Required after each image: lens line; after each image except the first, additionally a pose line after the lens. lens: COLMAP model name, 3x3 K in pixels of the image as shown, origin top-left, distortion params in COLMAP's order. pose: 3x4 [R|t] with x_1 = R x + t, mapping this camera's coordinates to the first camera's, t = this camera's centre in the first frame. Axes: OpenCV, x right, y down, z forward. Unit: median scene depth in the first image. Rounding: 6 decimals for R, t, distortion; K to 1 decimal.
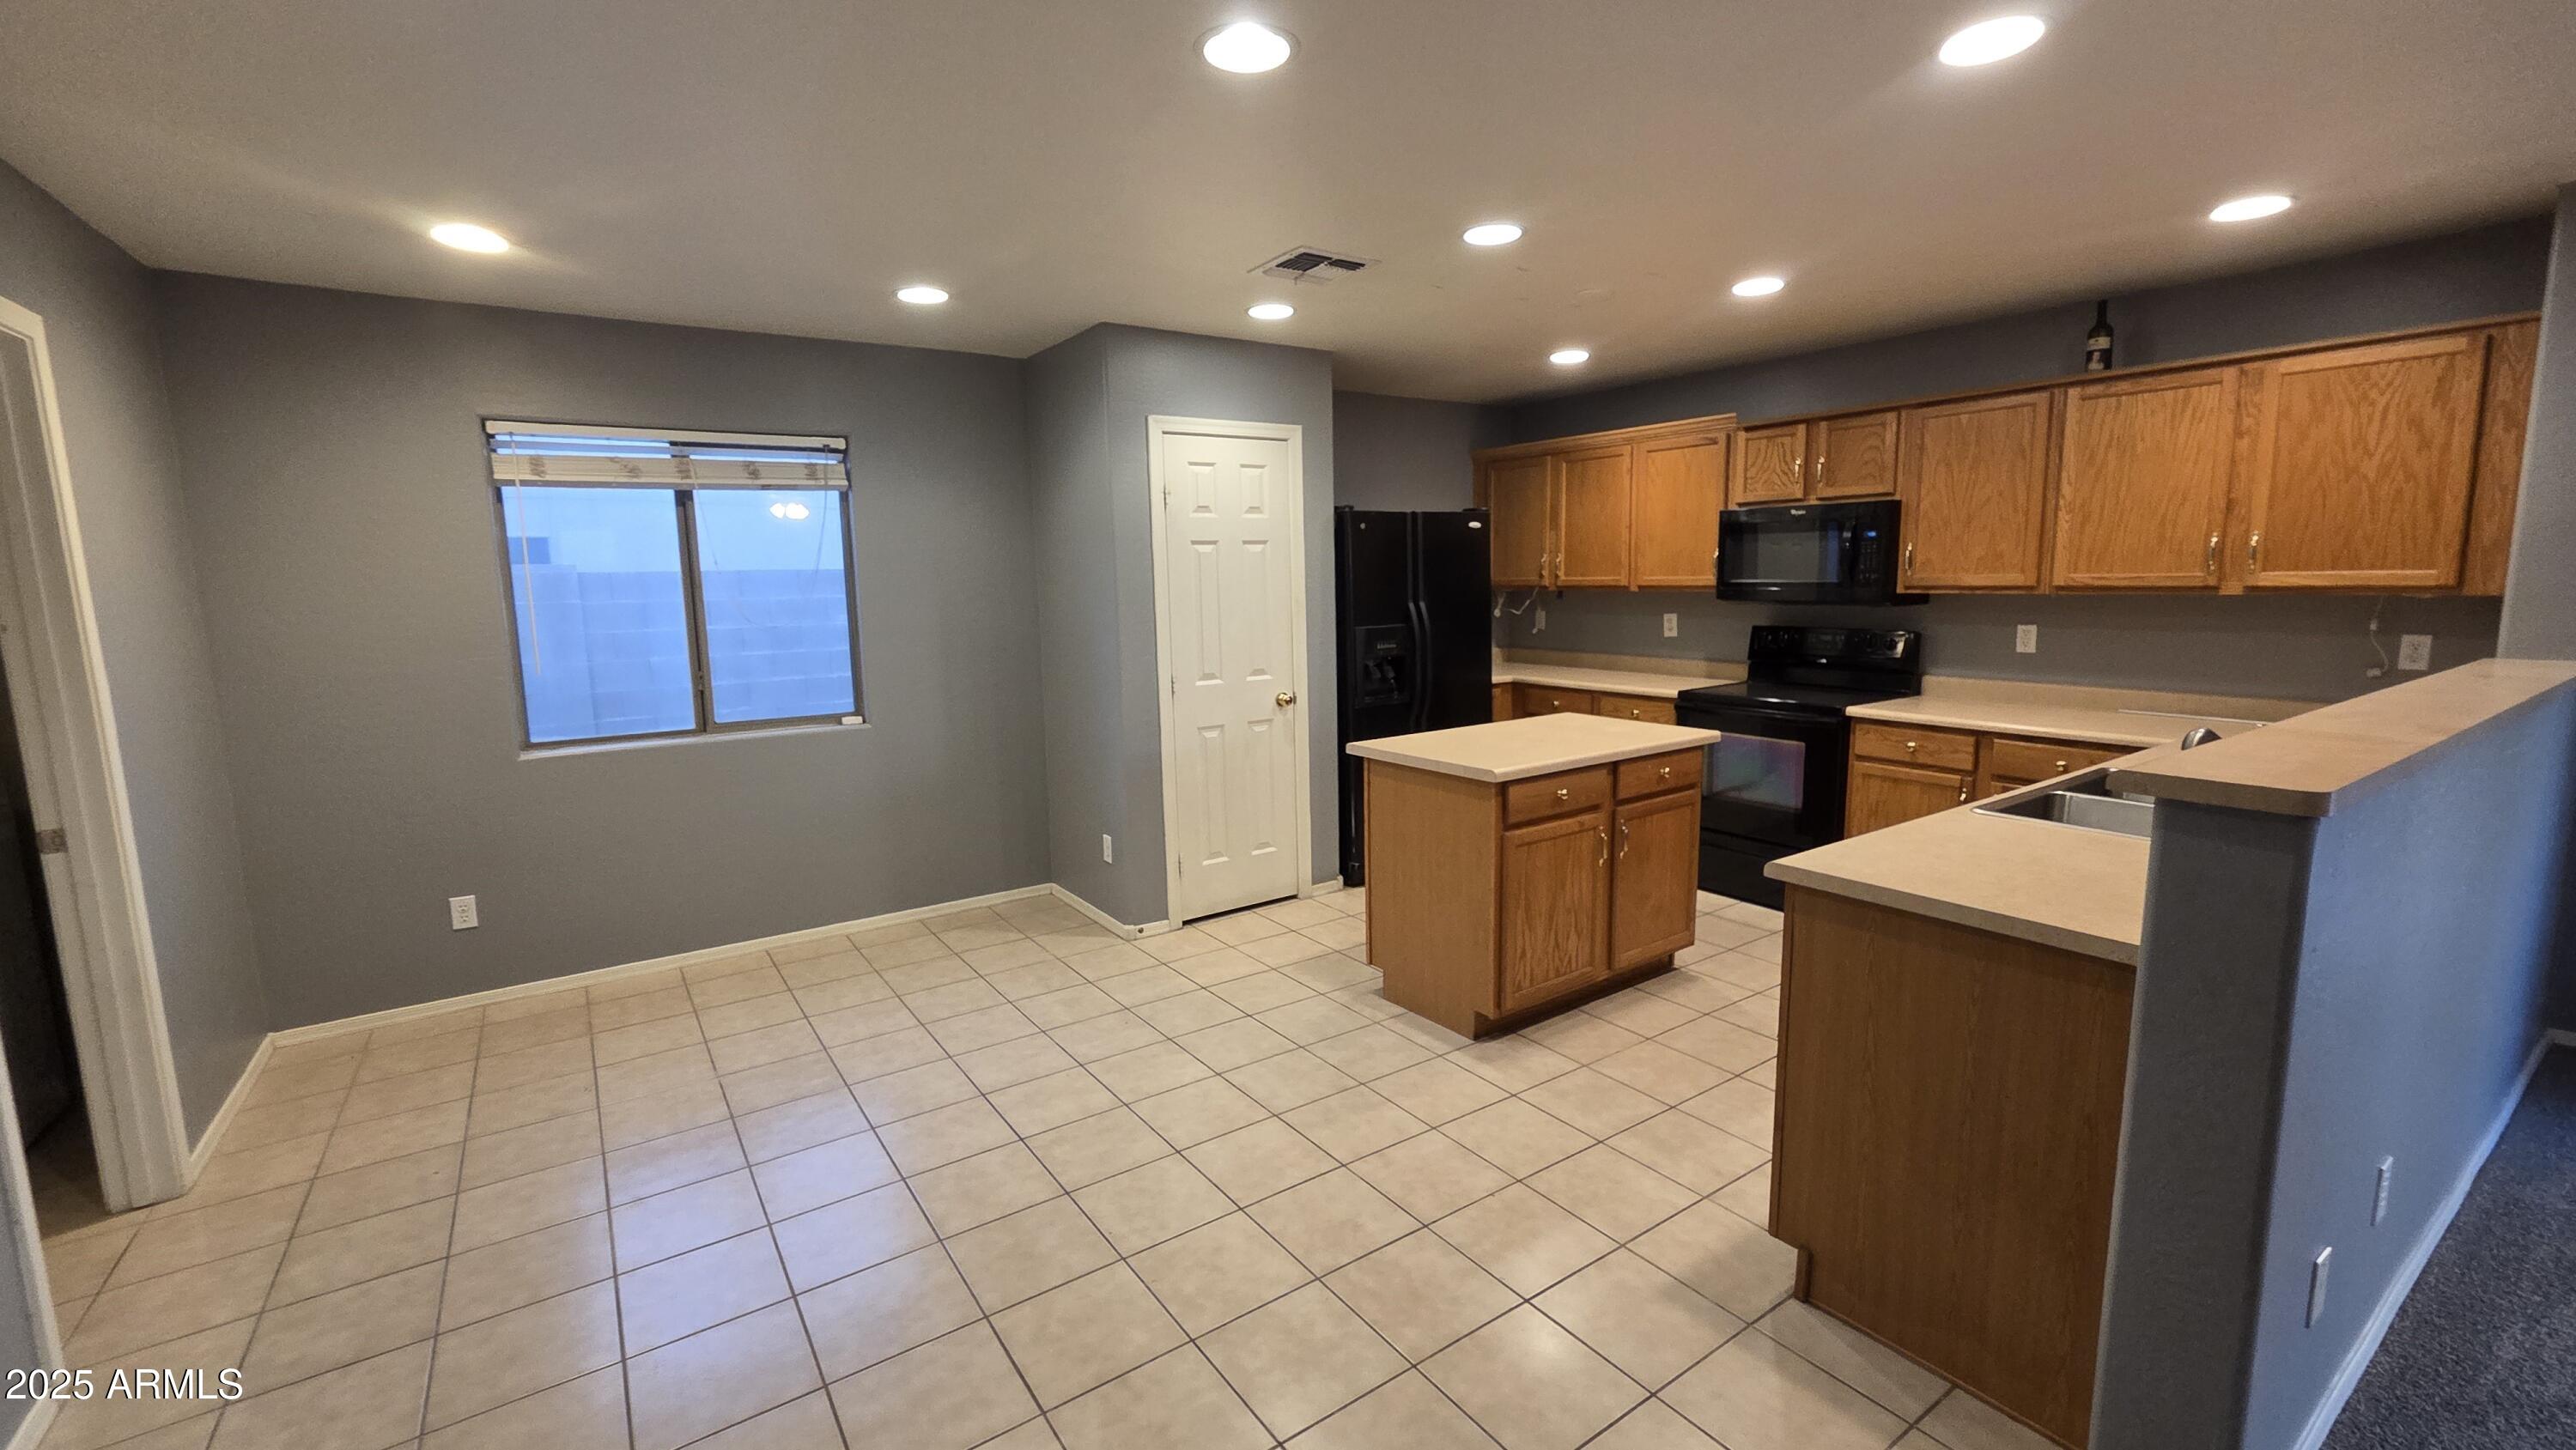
lens RADIAL K [[1057.3, 0, 1286.7], [0, 1057.3, 741.1], [0, 0, 1]] dist [-0.000352, -0.000482]
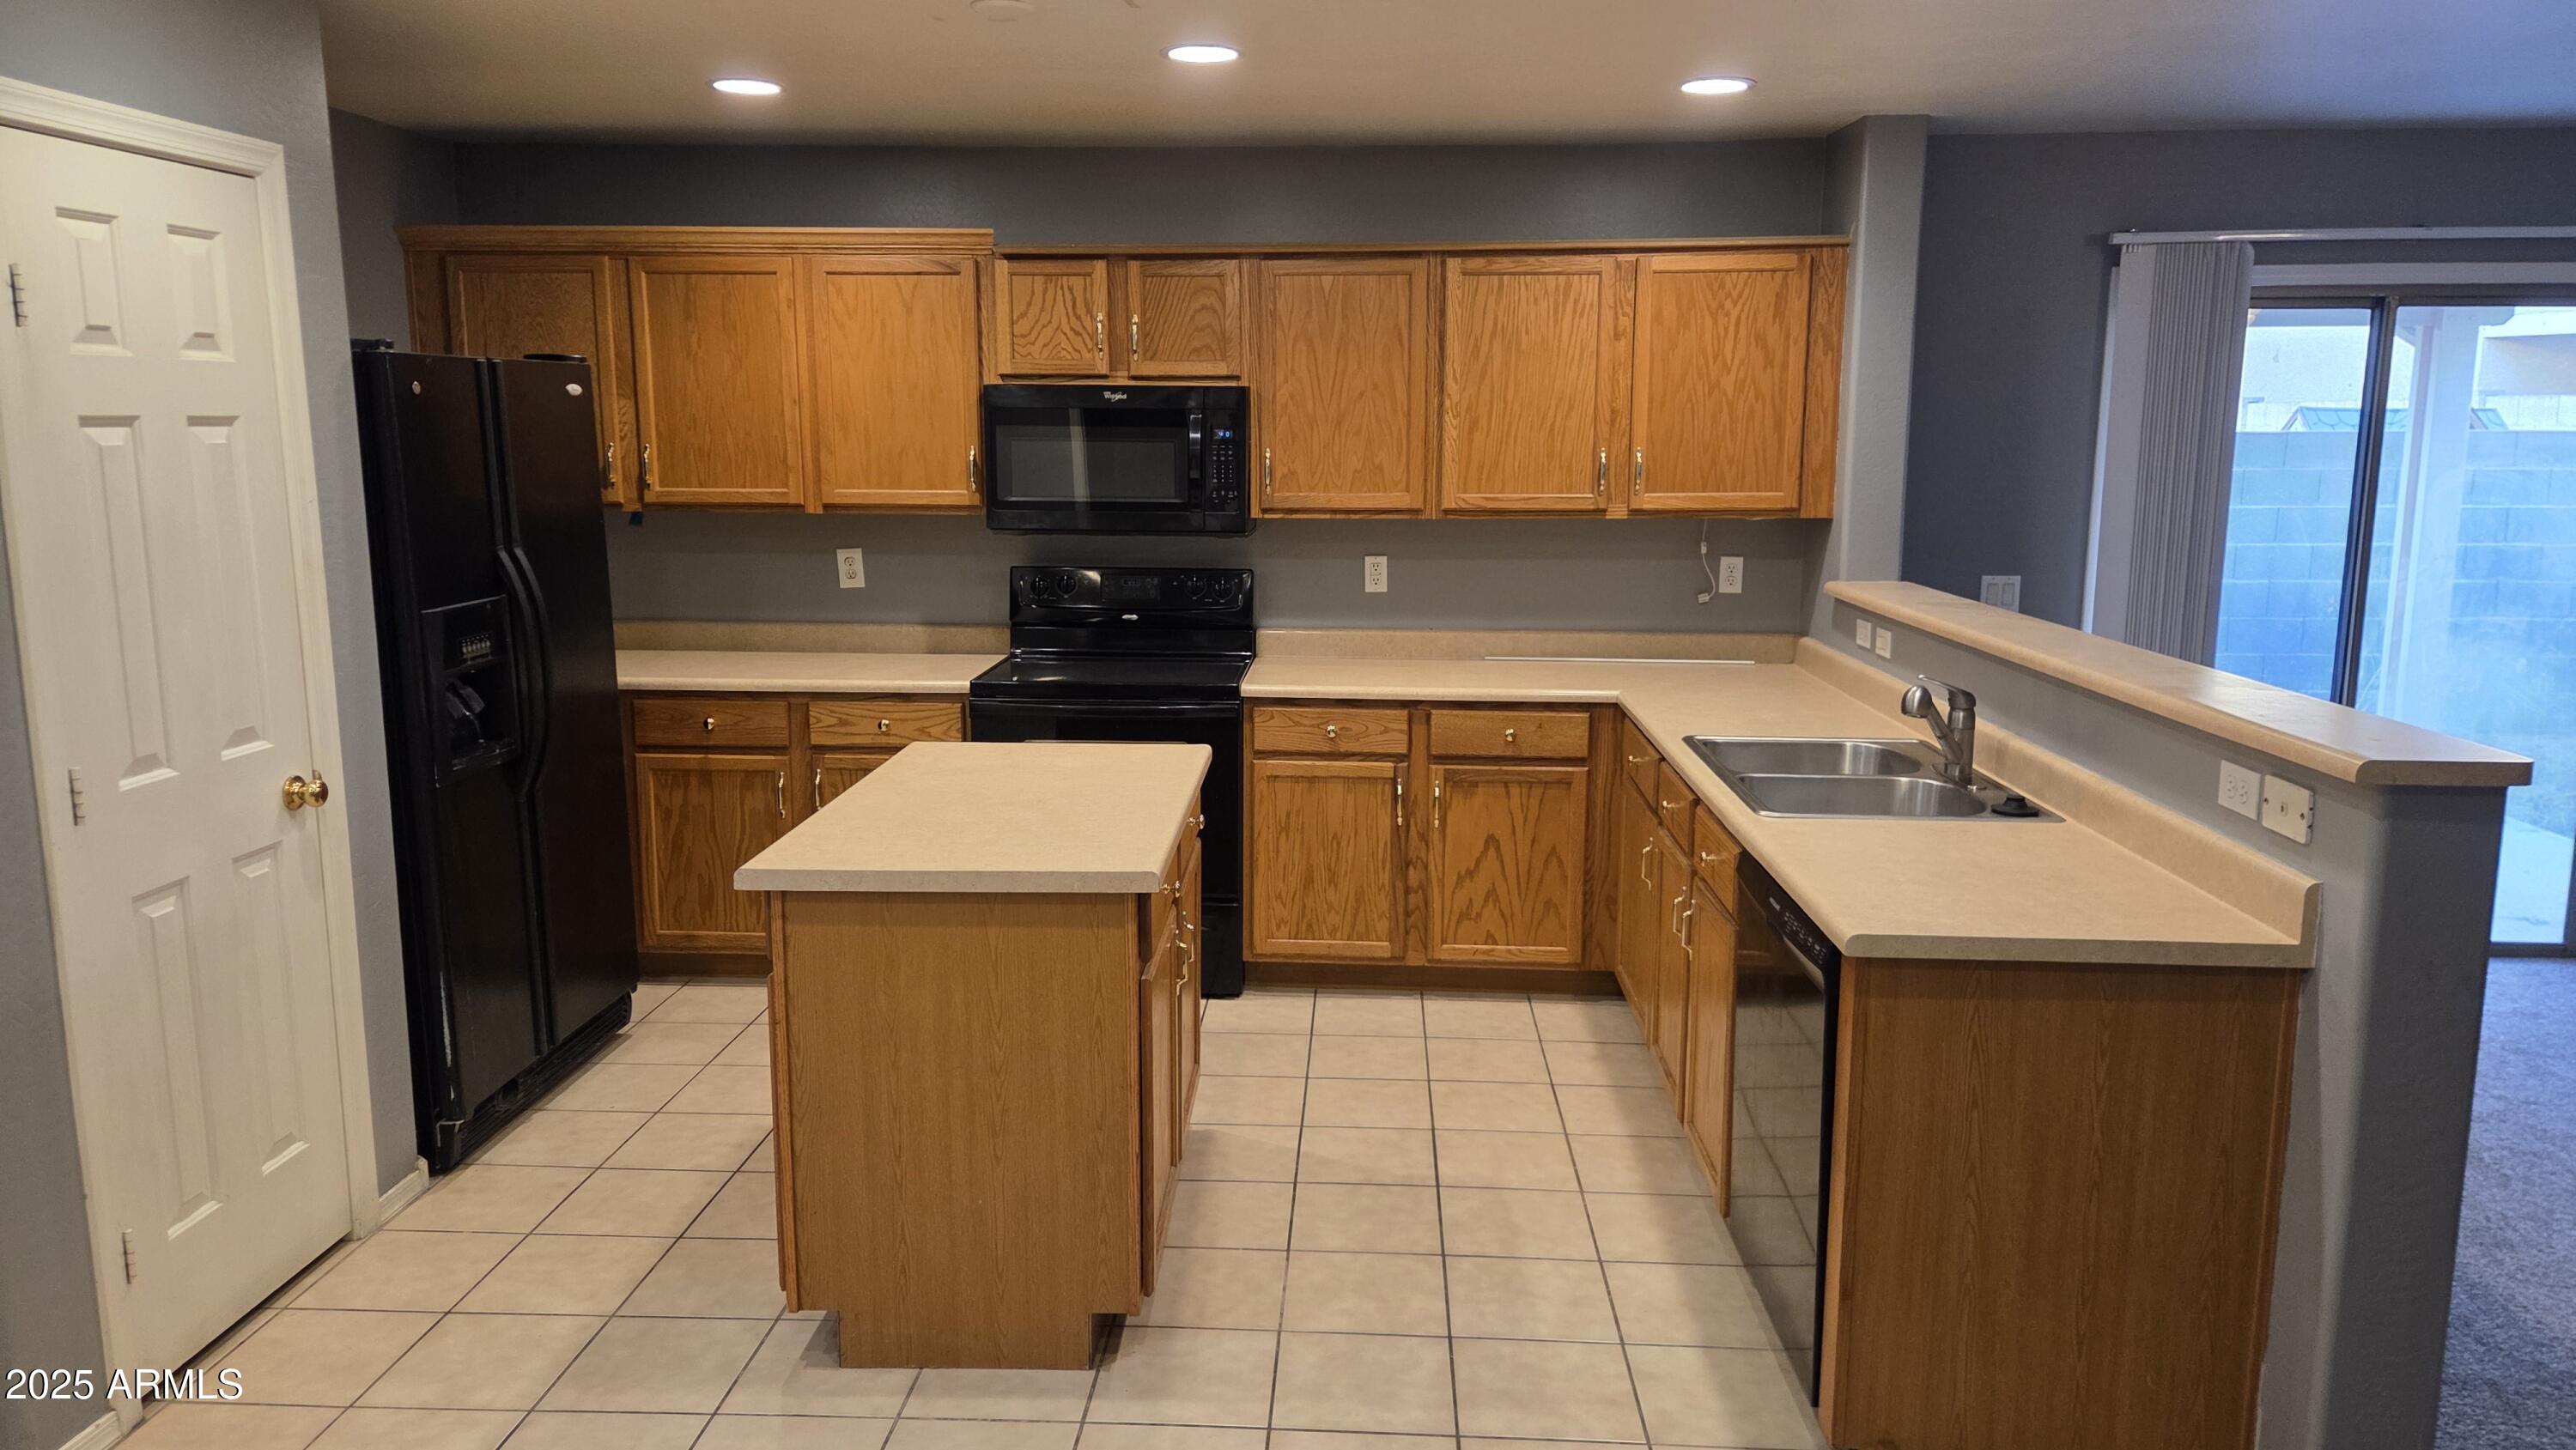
lens RADIAL K [[1713.7, 0, 1288.0], [0, 1713.7, 725.0], [0, 0, 1]] dist [0.083223, -0.082218]
pose [[0.607462, -0.116138, 0.785813, -0.339399], [0.111963, 0.991897, 0.060044, -0.070229], [-0.786418, 0.051508, 0.615543, 0.284393]]
